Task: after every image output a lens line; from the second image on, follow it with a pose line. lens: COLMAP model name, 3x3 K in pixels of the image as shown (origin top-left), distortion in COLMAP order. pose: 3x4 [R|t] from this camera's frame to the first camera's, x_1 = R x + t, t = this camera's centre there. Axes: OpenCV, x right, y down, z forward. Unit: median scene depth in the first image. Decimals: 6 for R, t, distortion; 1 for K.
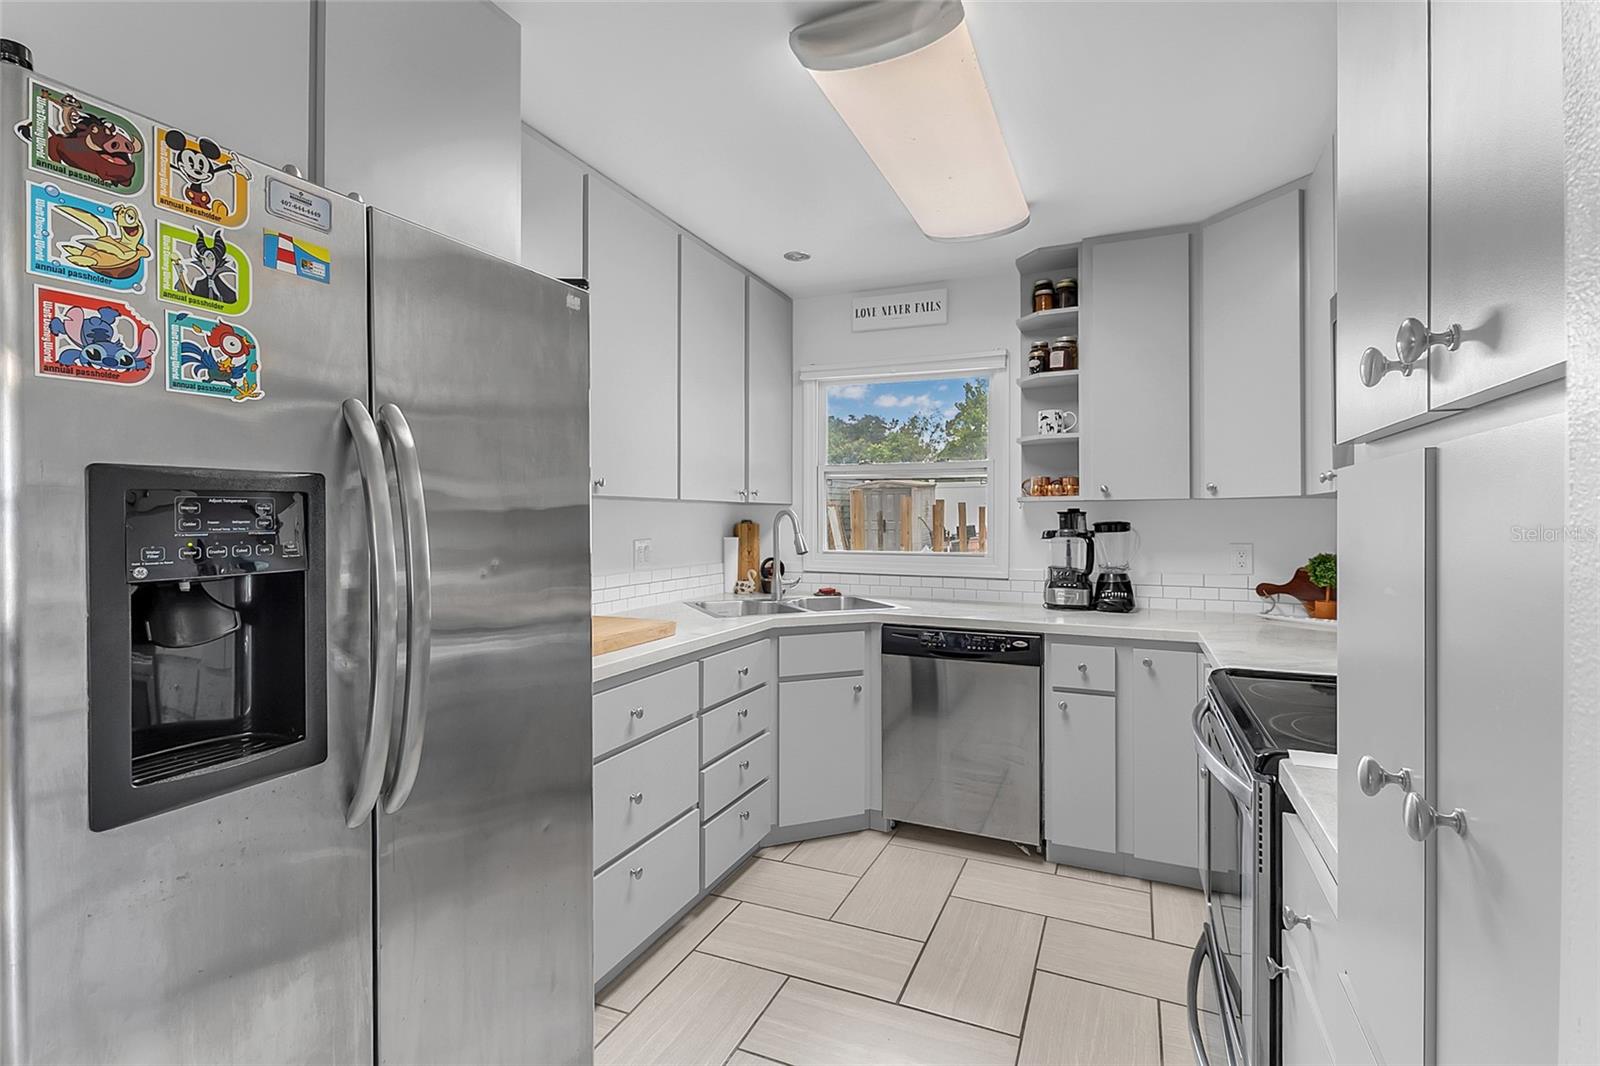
lens RADIAL K [[747.8, 0, 799.8], [0, 747.8, 525.1], [0, 0, 1]] dist [0.002457, -0.002457]
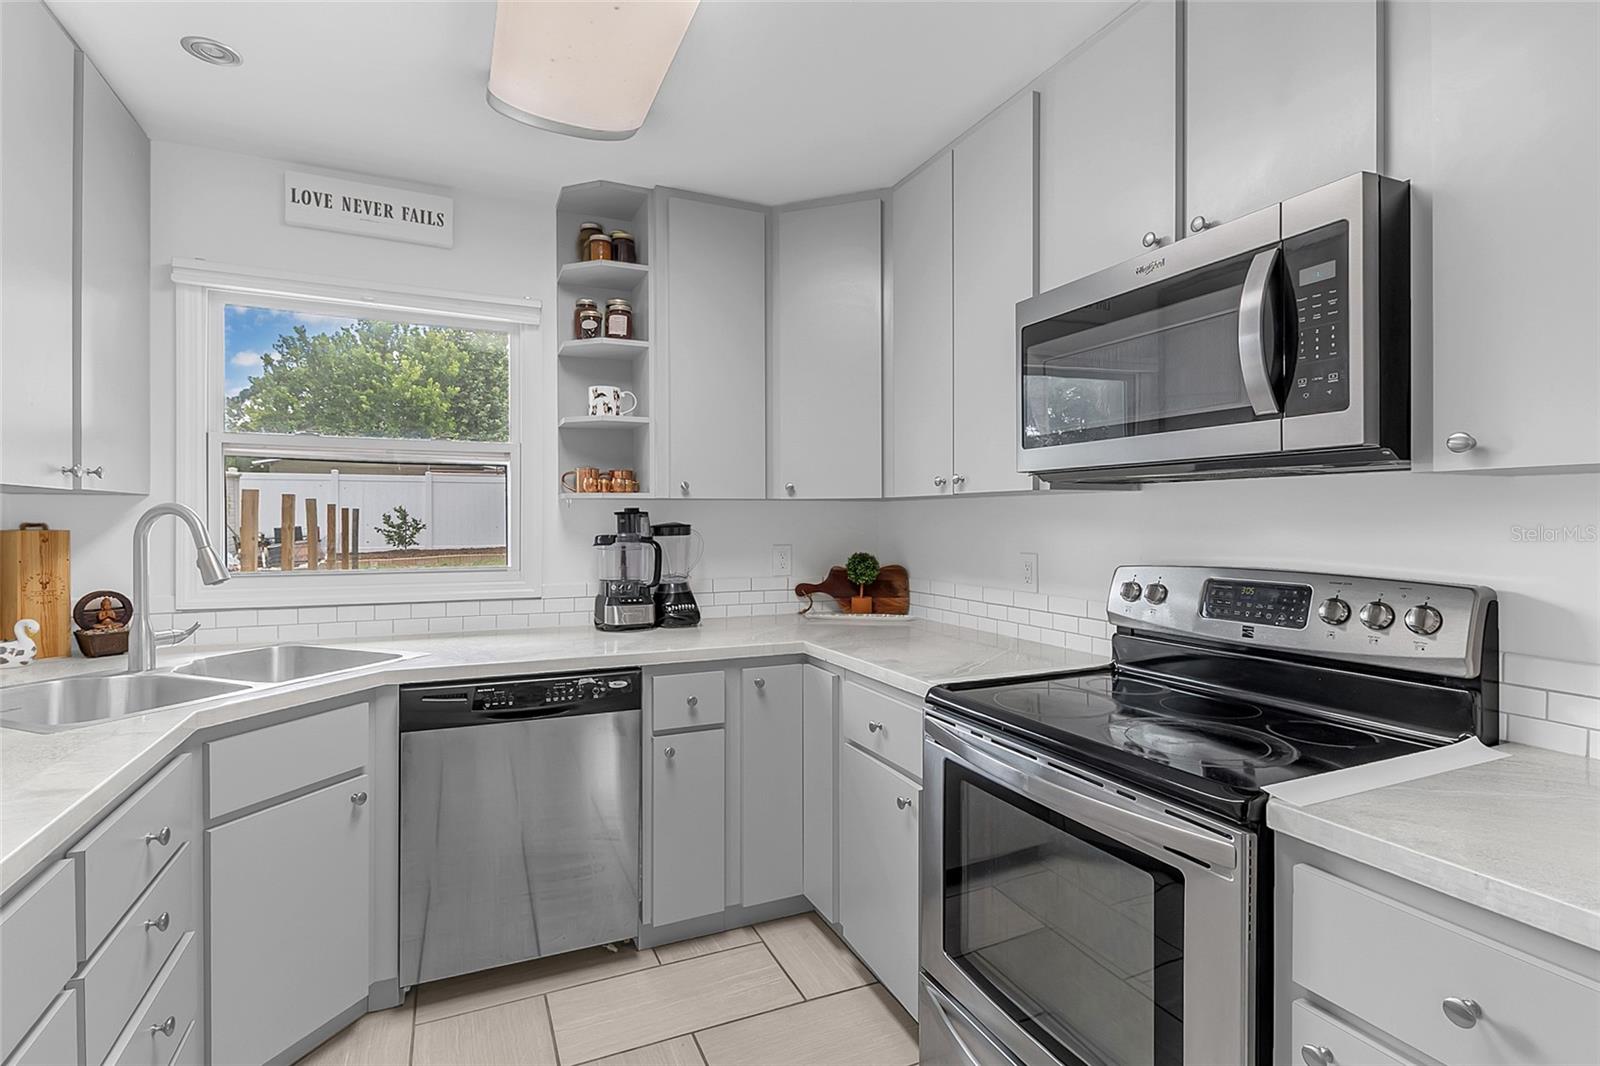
lens RADIAL K [[747.8, 0, 797.9], [0, 747.8, 524.8], [0, 0, 1]] dist [0.002457, -0.002457]
pose [[0.663429, -0.006881, 0.748207, -0.137446], [0.006802, 0.999972, 0.003165, -0.005017], [-0.748208, 0.002990, 0.663457, 0.313181]]
